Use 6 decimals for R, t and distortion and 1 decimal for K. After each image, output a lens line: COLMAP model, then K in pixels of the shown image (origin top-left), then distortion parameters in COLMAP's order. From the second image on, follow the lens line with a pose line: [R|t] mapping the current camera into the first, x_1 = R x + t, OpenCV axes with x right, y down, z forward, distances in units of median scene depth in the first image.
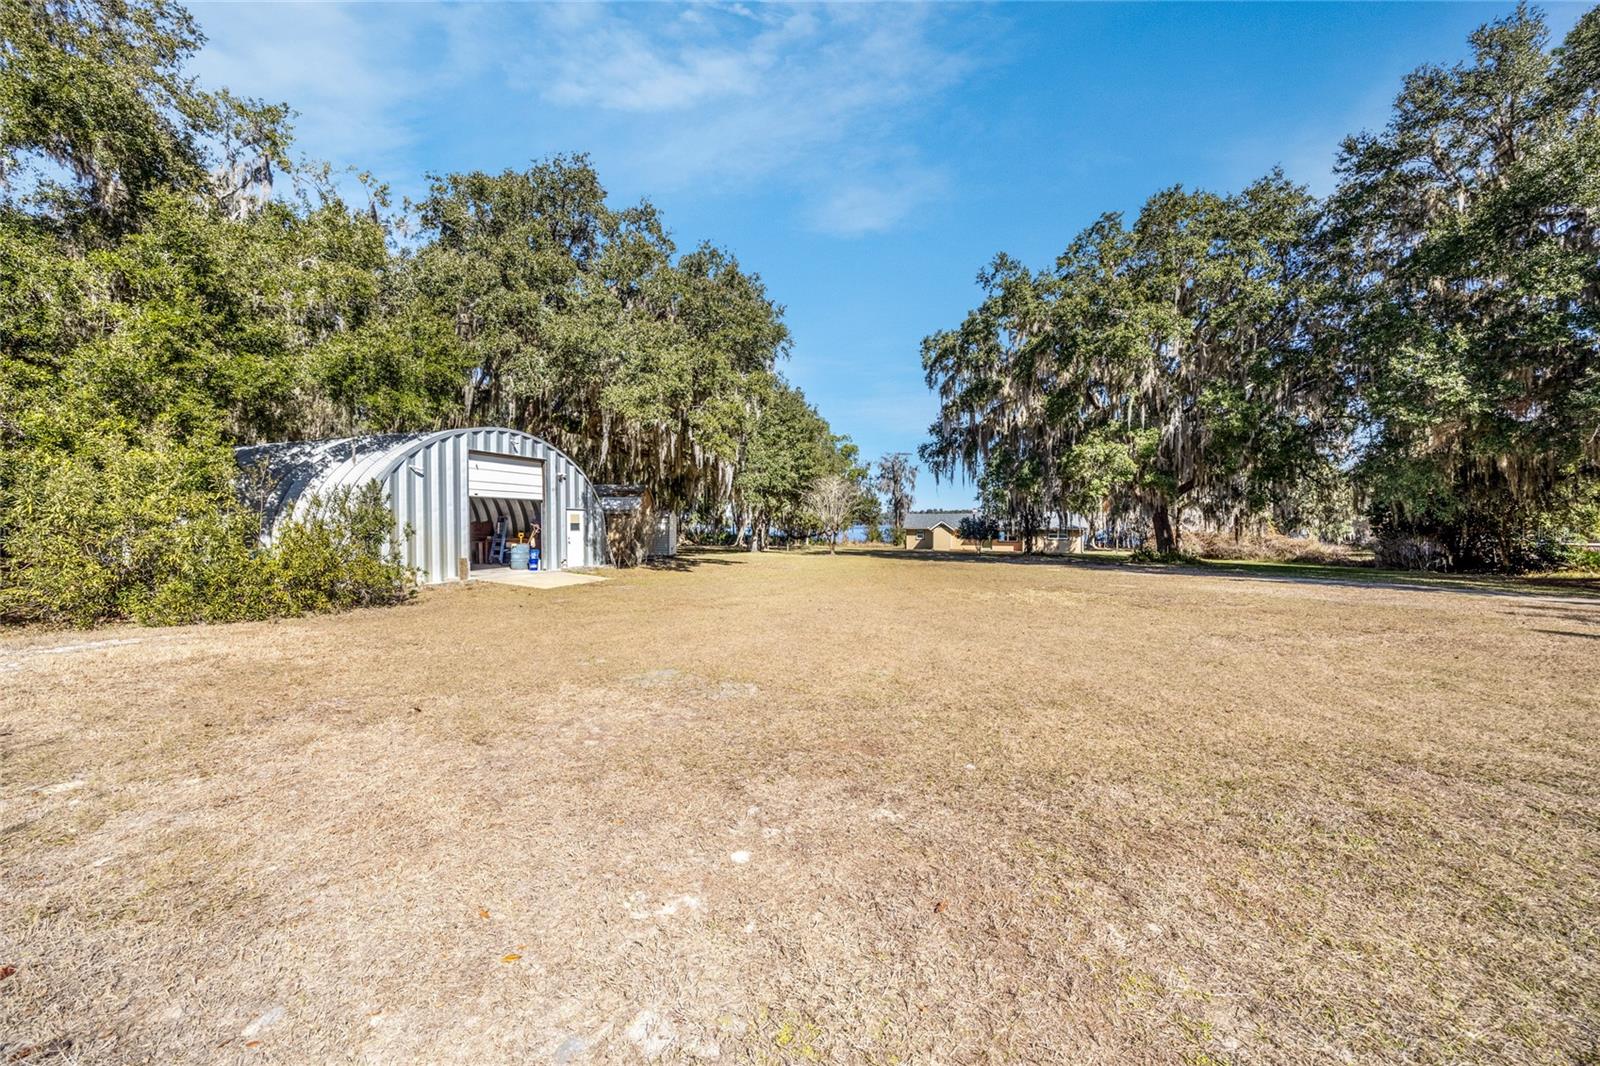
lens RADIAL K [[626.4, 0, 799.2], [0, 626.4, 530.6], [0, 0, 1]] dist [0.011128, -0.000103]
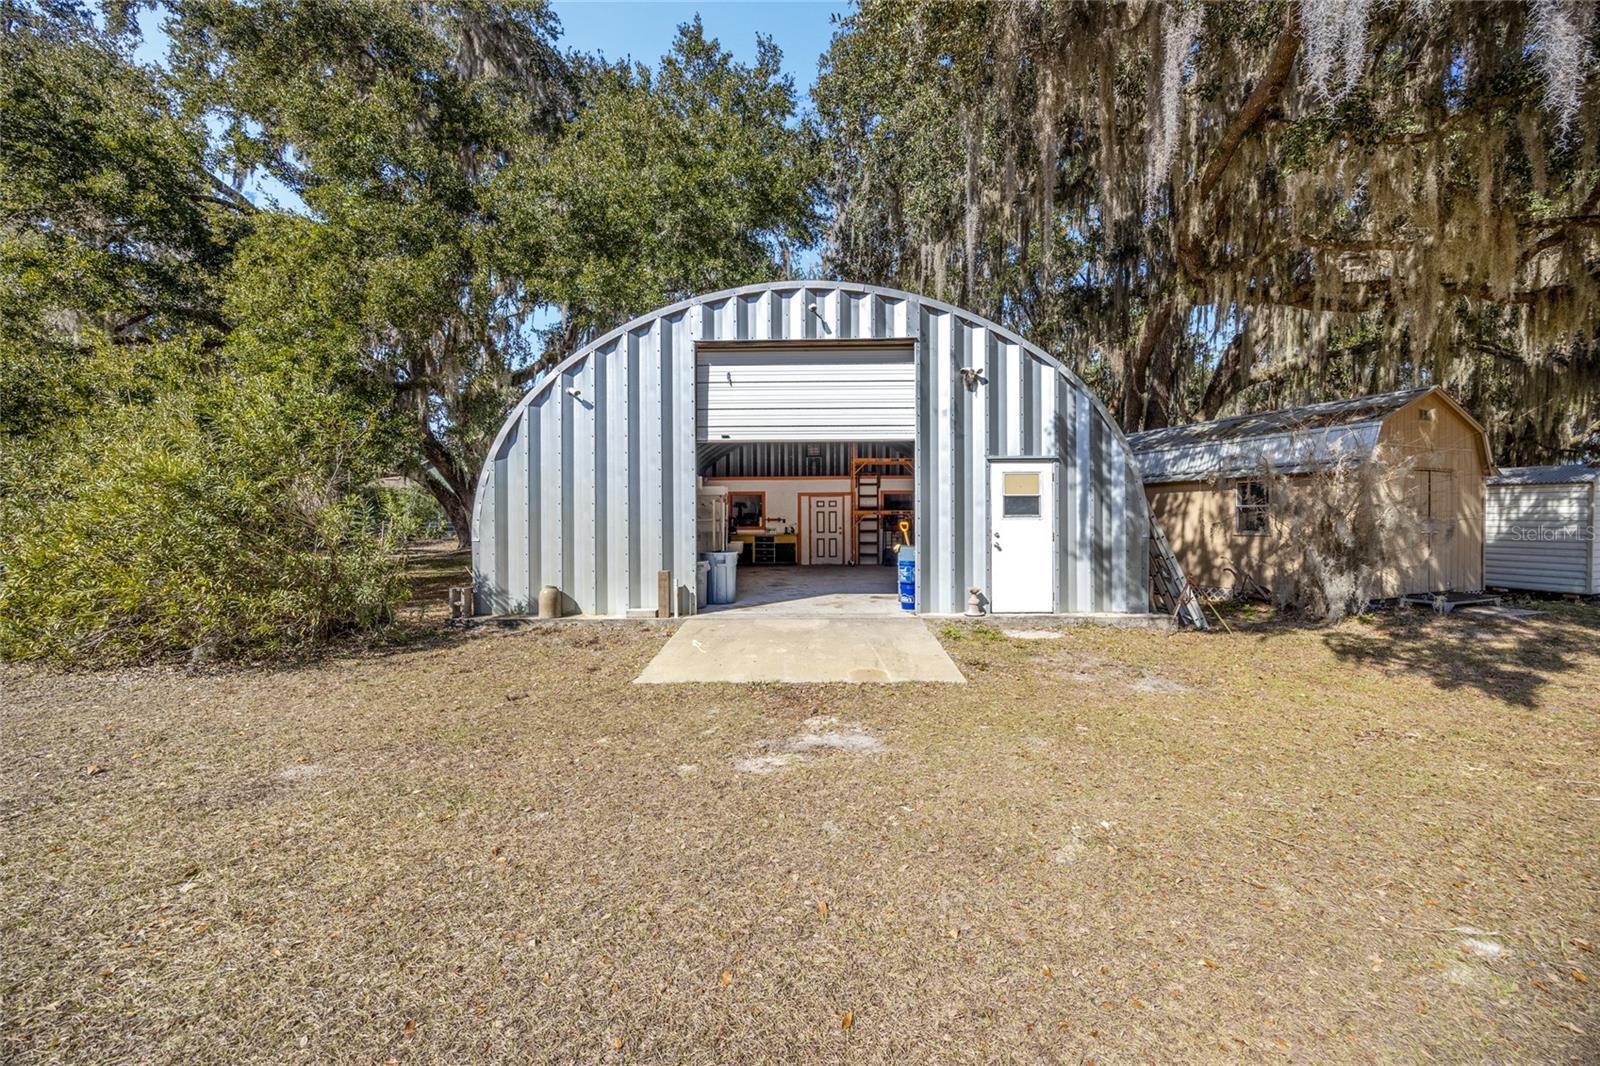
lens RADIAL K [[626.4, 0, 798.5], [0, 626.4, 528.2], [0, 0, 1]] dist [0.011128, -0.000103]
pose [[0.301584, 0.003225, -0.953434, -0.044189], [-0.010872, 0.999941, -0.000056, 0.008905], [0.953378, 0.010383, 0.301601, 0.807658]]
